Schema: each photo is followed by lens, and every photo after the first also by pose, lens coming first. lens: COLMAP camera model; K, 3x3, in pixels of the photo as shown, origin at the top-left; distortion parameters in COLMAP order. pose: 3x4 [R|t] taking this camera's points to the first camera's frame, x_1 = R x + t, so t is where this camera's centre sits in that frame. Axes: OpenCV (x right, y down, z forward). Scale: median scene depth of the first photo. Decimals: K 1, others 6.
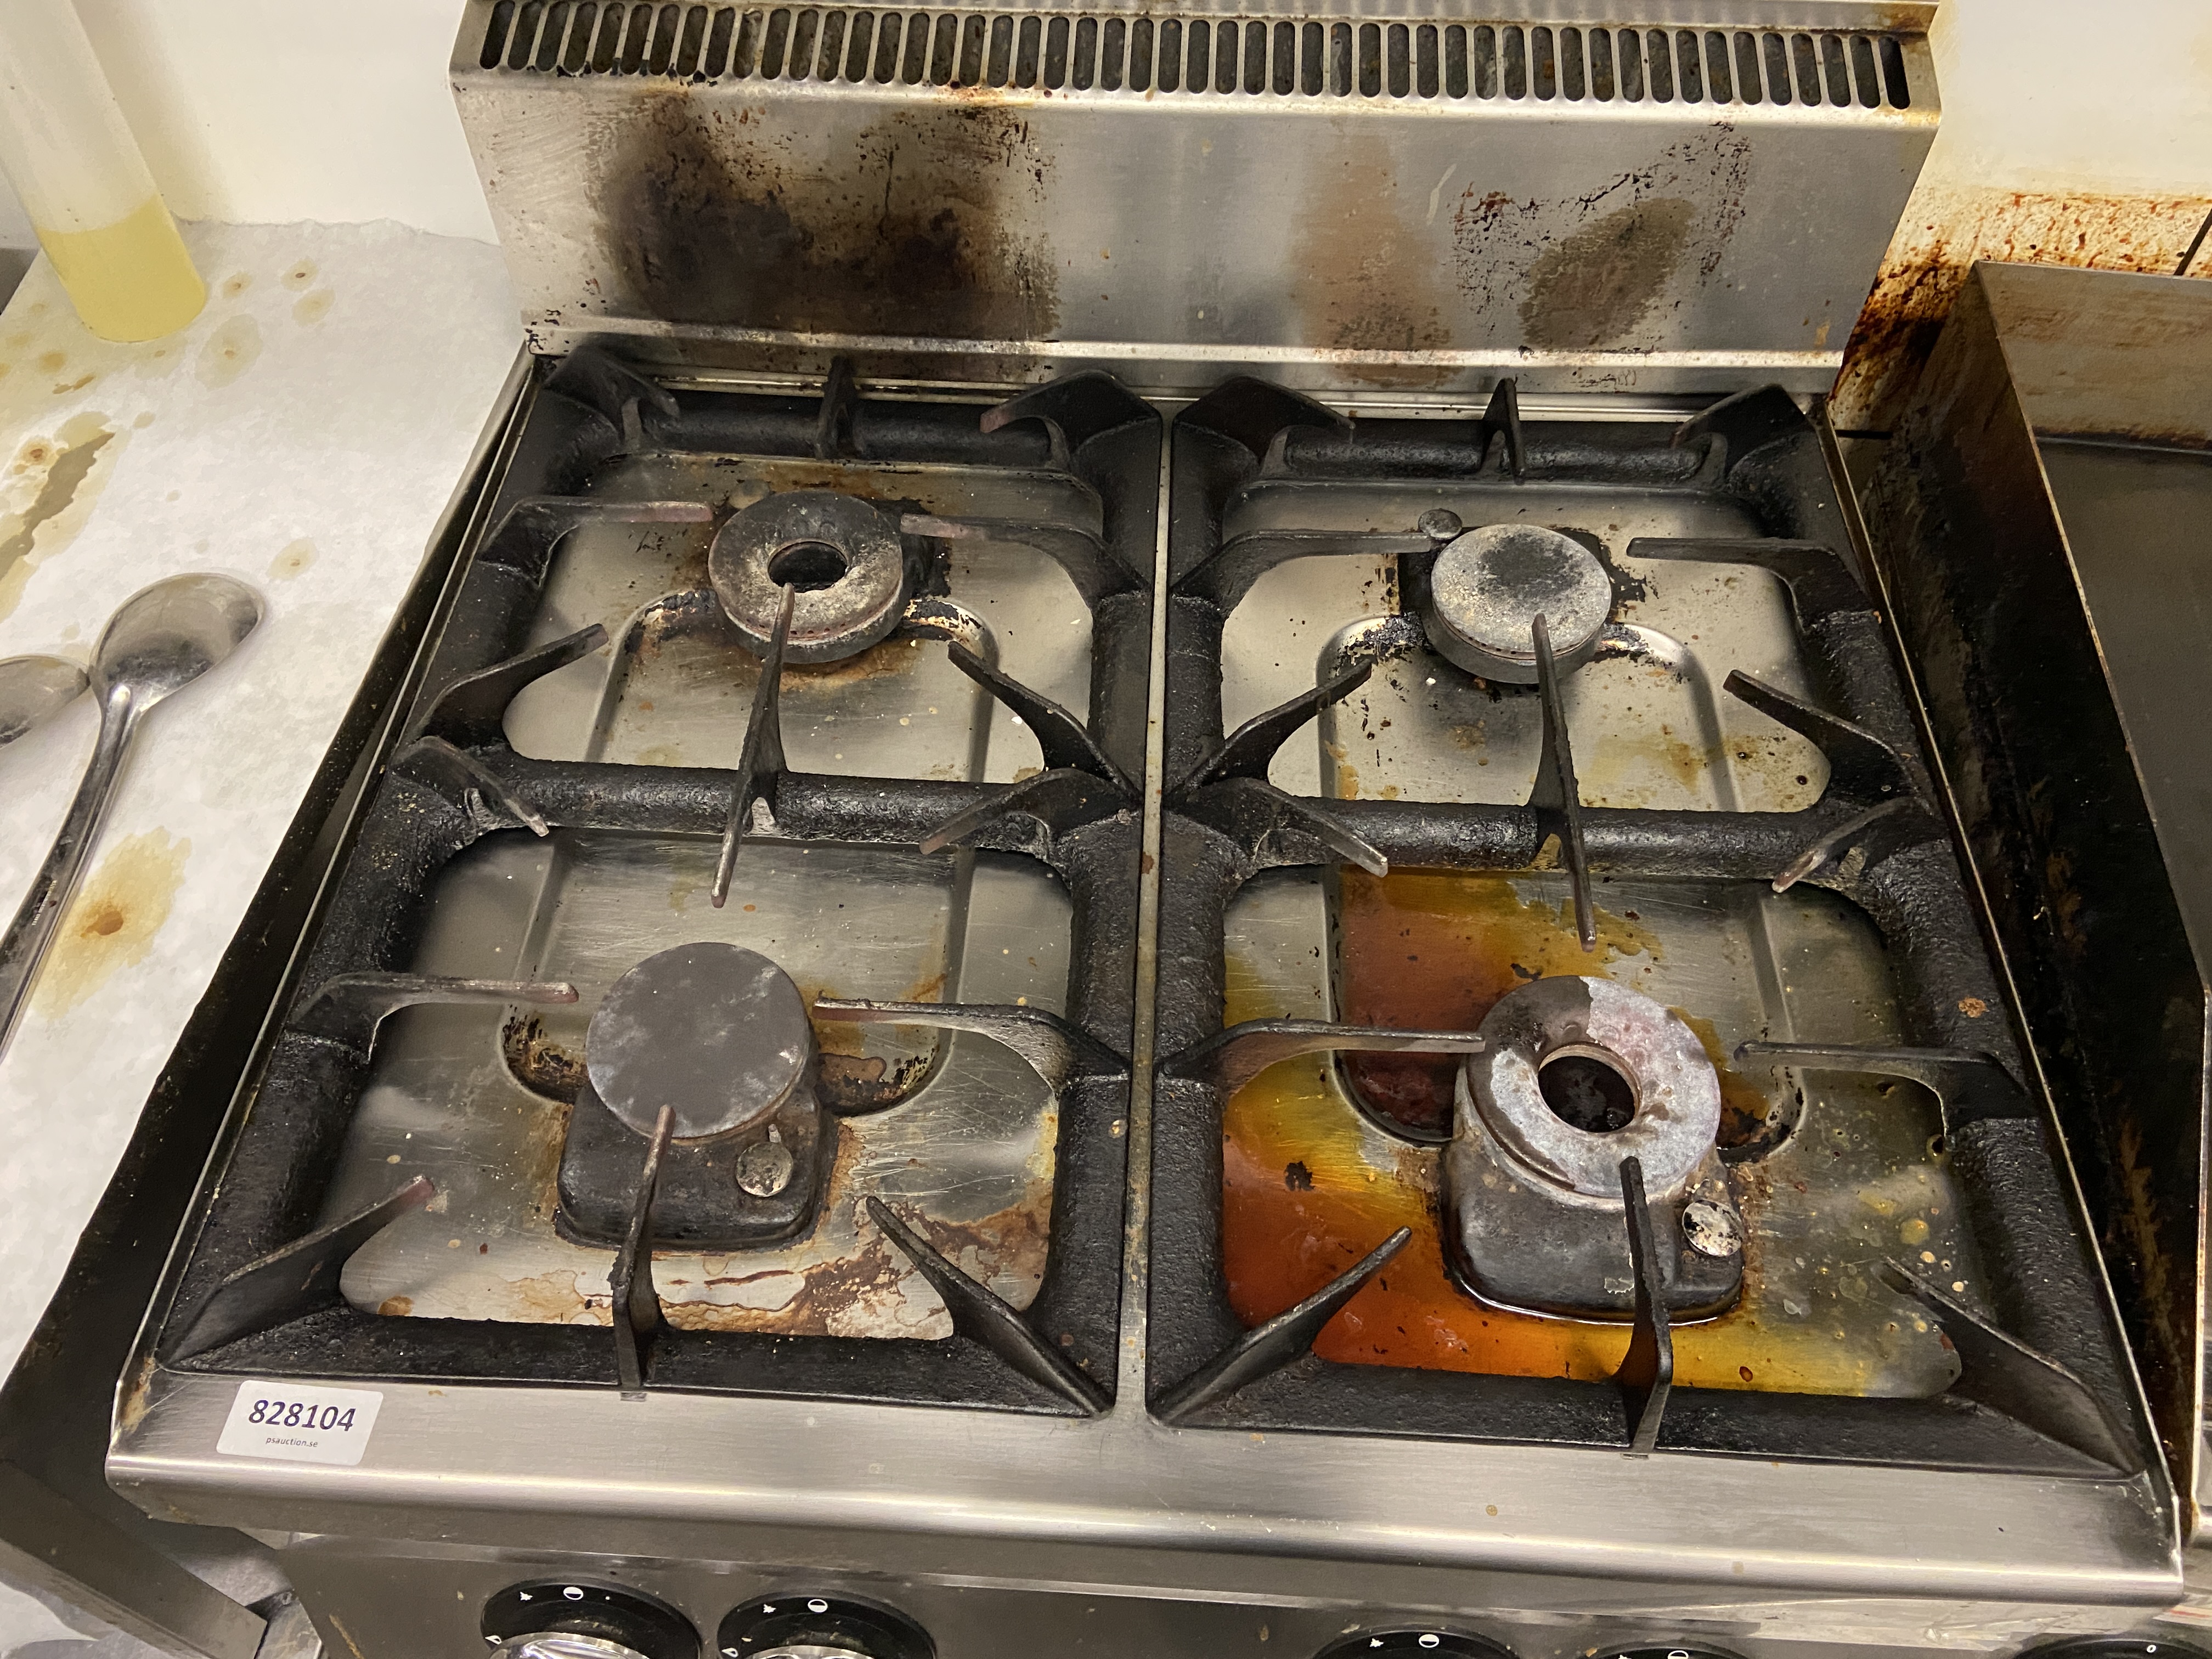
lens RADIAL K [[1646.5, 0, 1082.6], [0, 1646.5, 834.5], [0, 0, 1]] dist [0.127636, -0.166649]
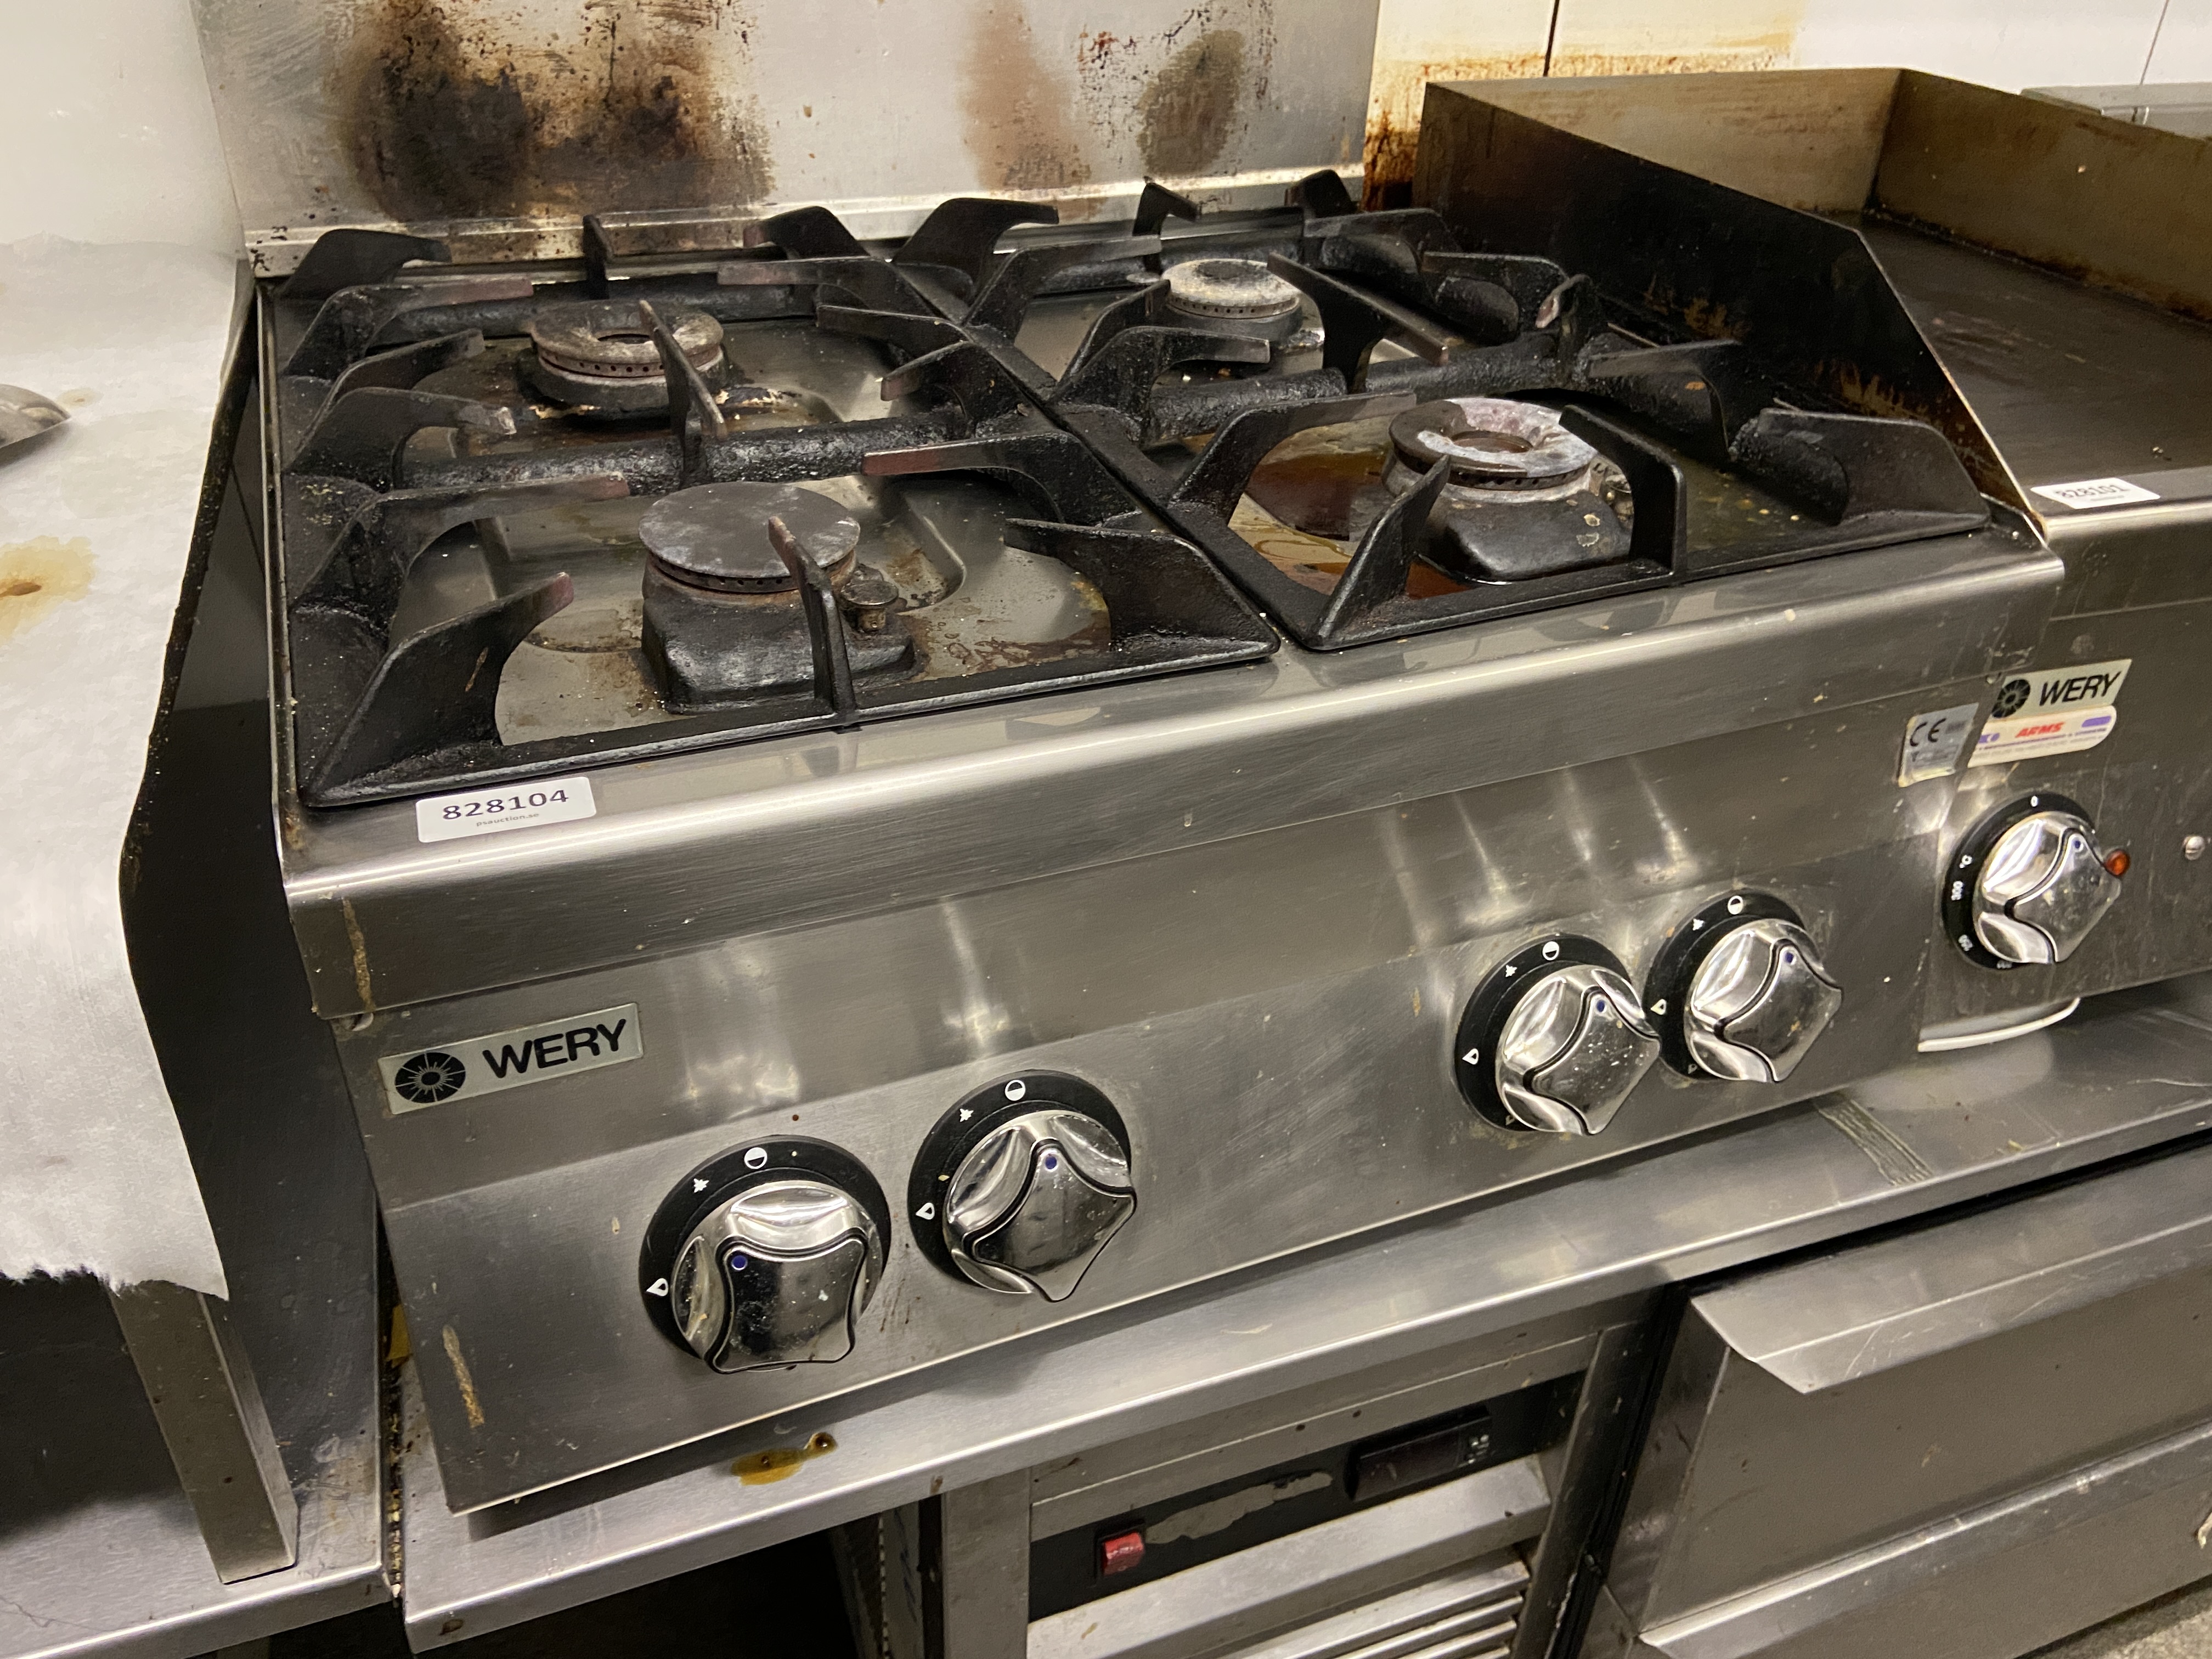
lens RADIAL K [[1646.5, 0, 1082.6], [0, 1646.5, 834.5], [0, 0, 1]] dist [0.127636, -0.166649]
pose [[0.901569, -0.214247, 0.375862, -0.361898], [0.325438, 0.908286, -0.262882, 0.478756], [-0.285068, 0.359326, 0.888606, 0.090327]]
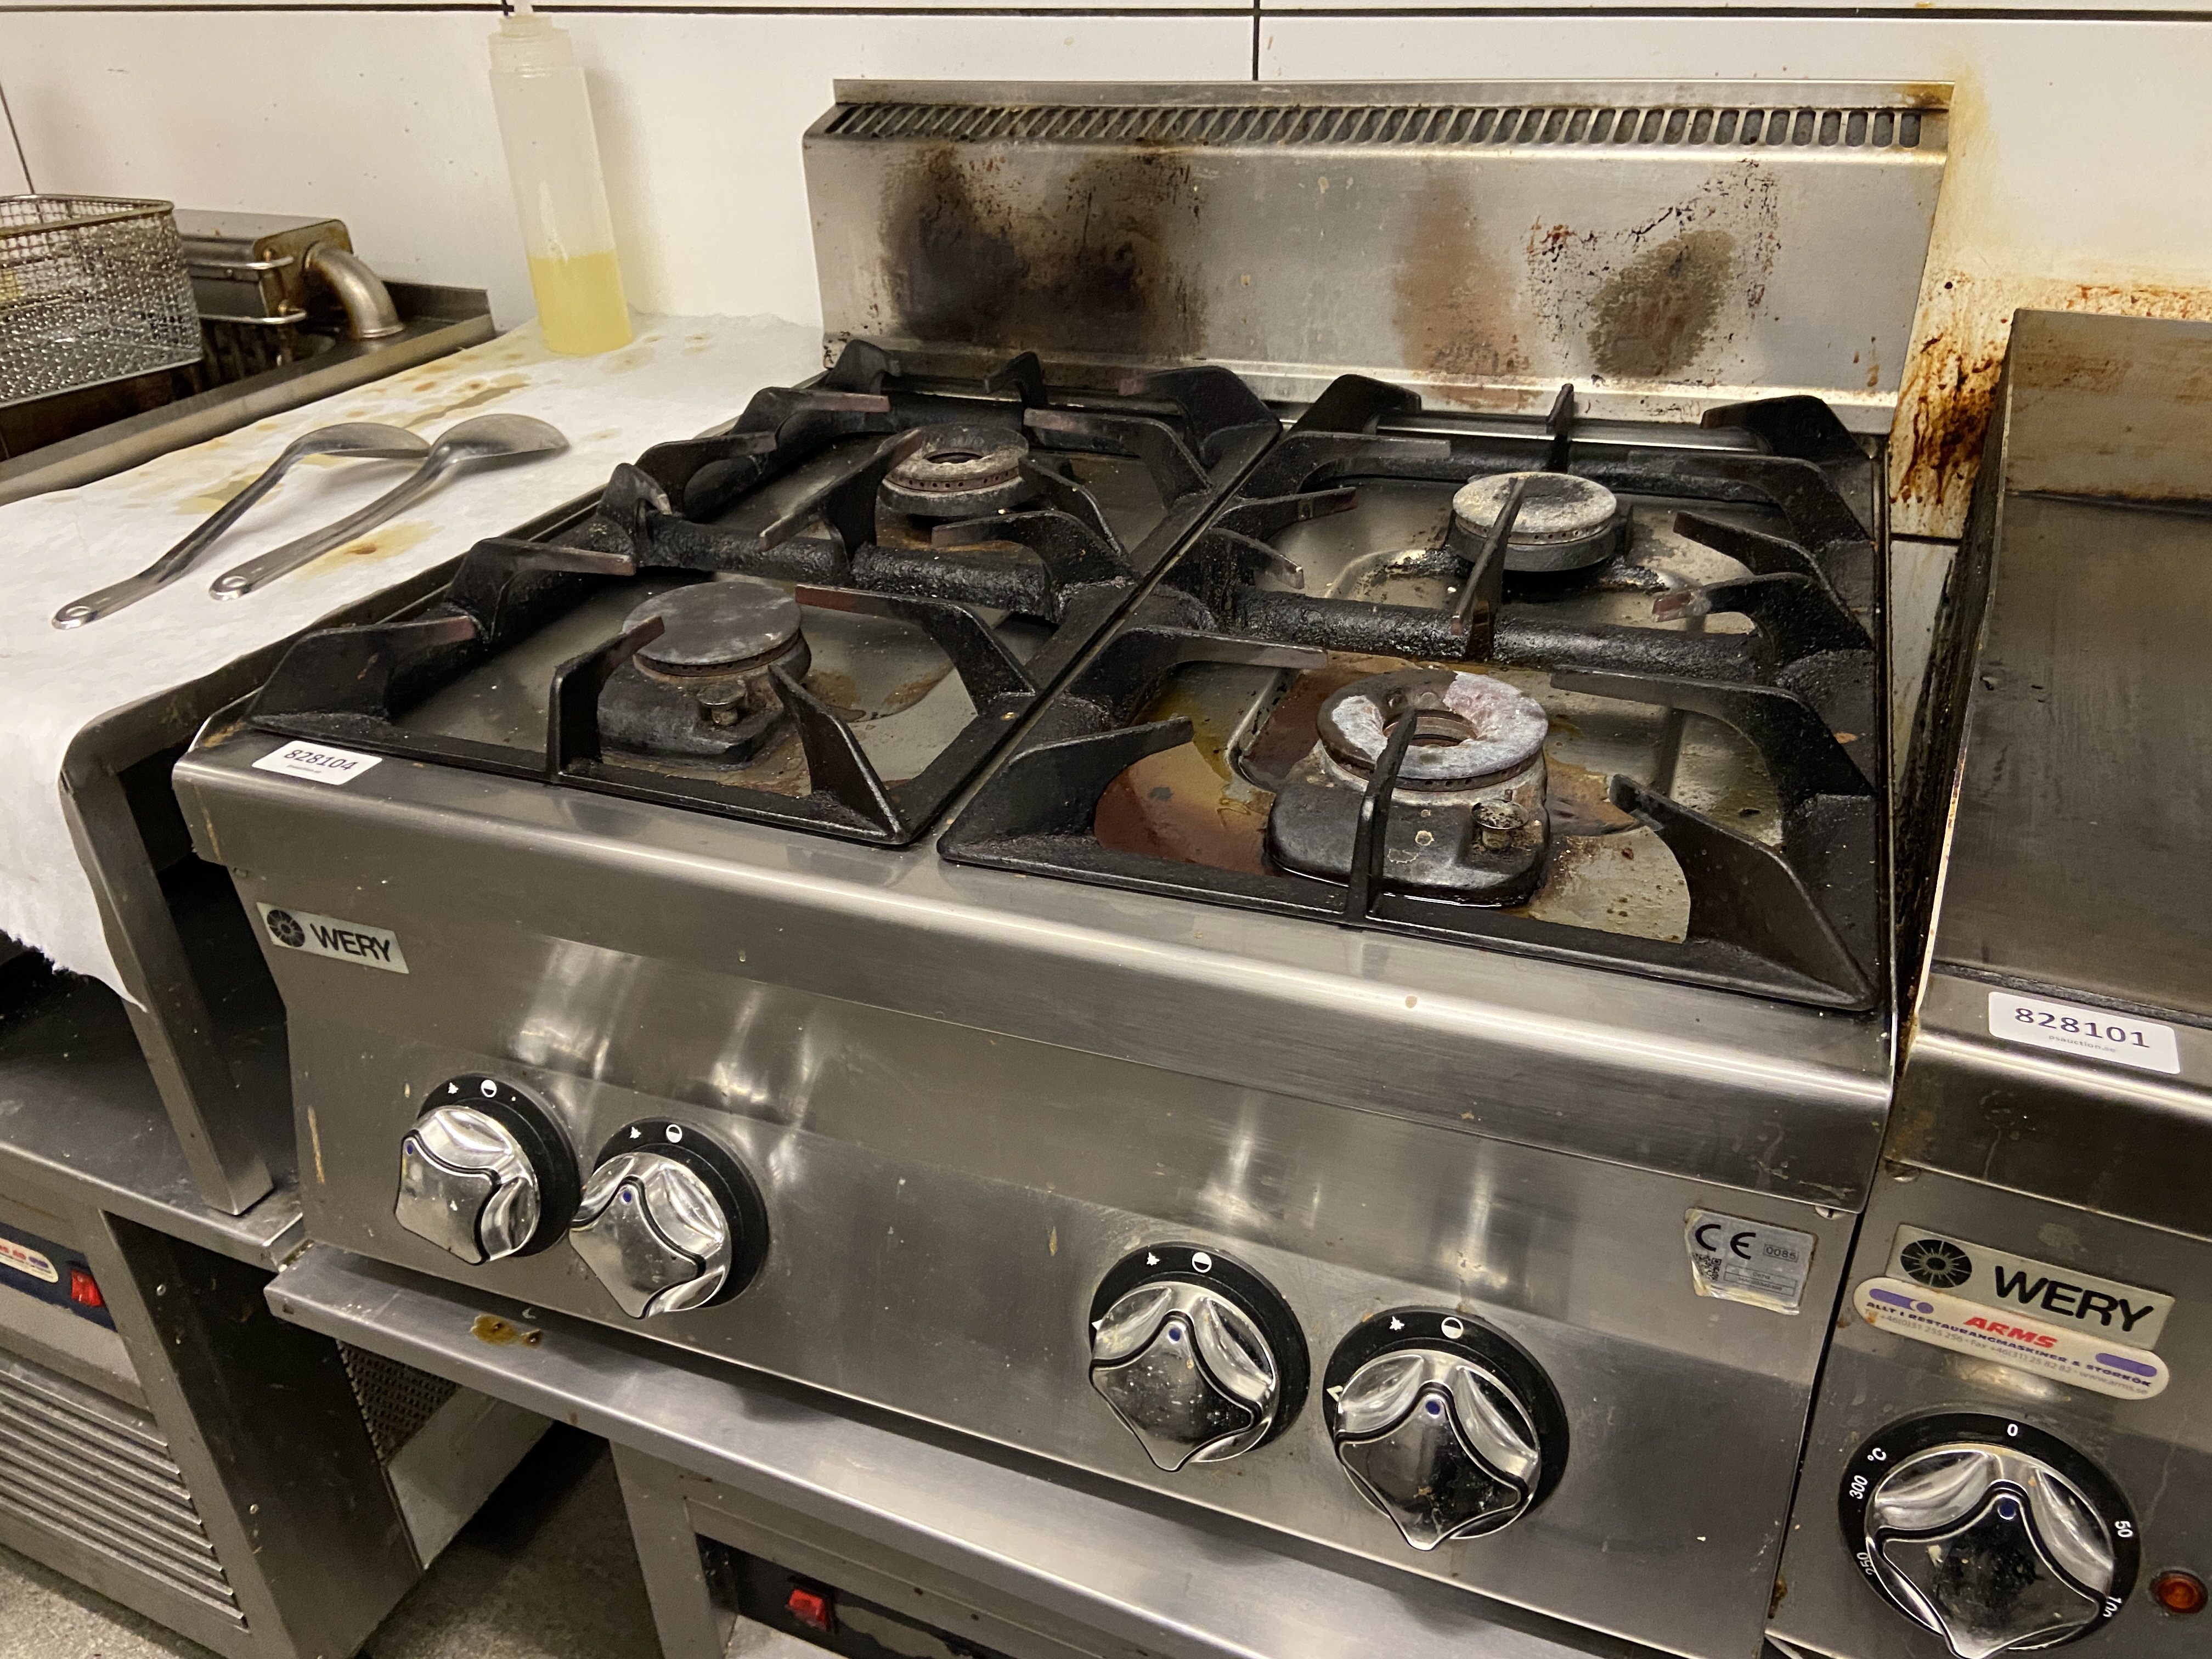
lens RADIAL K [[1646.5, 0, 1082.6], [0, 1646.5, 834.5], [0, 0, 1]] dist [0.127636, -0.166649]
pose [[0.948537, 0.129626, -0.288918, 0.313938], [-0.225771, 0.916591, -0.329983, 0.473065], [0.222046, 0.378230, 0.898687, 0.008284]]
